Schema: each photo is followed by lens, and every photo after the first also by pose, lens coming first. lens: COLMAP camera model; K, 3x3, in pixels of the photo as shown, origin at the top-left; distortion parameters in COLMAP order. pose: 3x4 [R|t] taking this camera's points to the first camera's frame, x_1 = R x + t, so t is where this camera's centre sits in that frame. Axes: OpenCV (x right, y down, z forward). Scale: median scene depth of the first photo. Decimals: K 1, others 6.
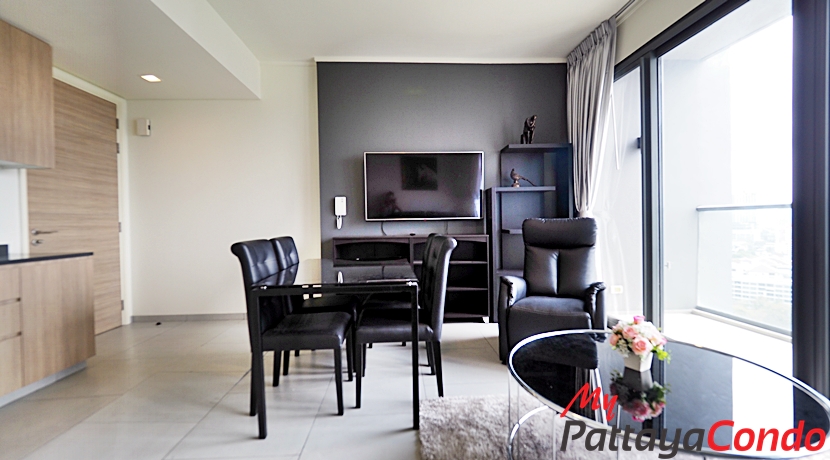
lens RADIAL K [[352.6, 0, 416.4], [0, 352.6, 227.8], [0, 0, 1]] dist [-0.000162, -0.000444]
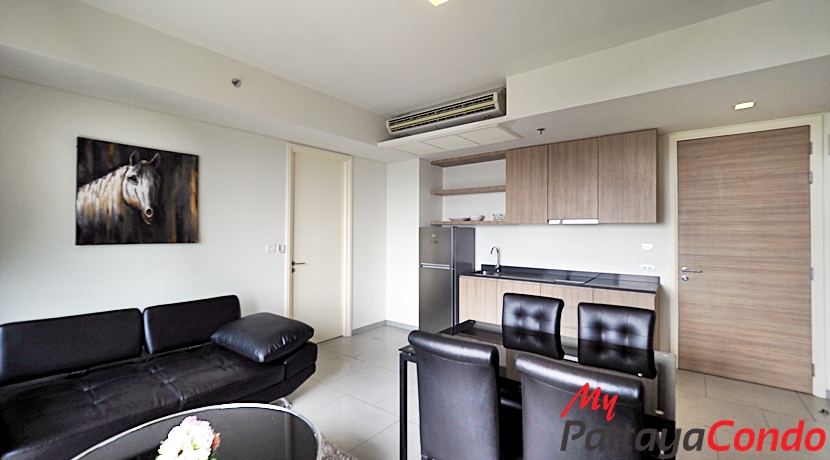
lens RADIAL K [[352.6, 0, 416.4], [0, 352.6, 227.8], [0, 0, 1]] dist [-0.000162, -0.000444]
pose [[-0.663576, 0.010297, -0.748038, 0.388111], [-0.005099, 0.999820, 0.018286, -0.122322], [0.748092, 0.015949, -0.663404, 0.877837]]
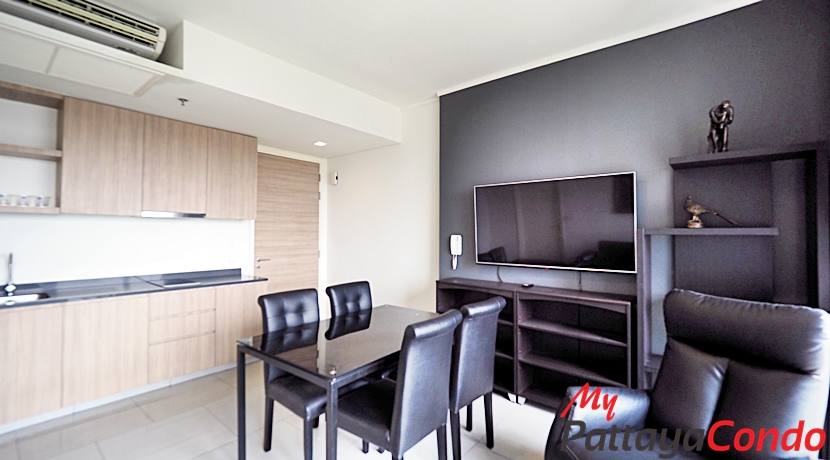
lens RADIAL K [[352.6, 0, 416.4], [0, 352.6, 227.8], [0, 0, 1]] dist [-0.000162, -0.000444]
pose [[0.739575, 0.010407, -0.672994, 0.347189], [-0.028175, 0.999483, -0.015506, -0.094478], [0.672484, 0.030429, 0.739485, 0.259052]]
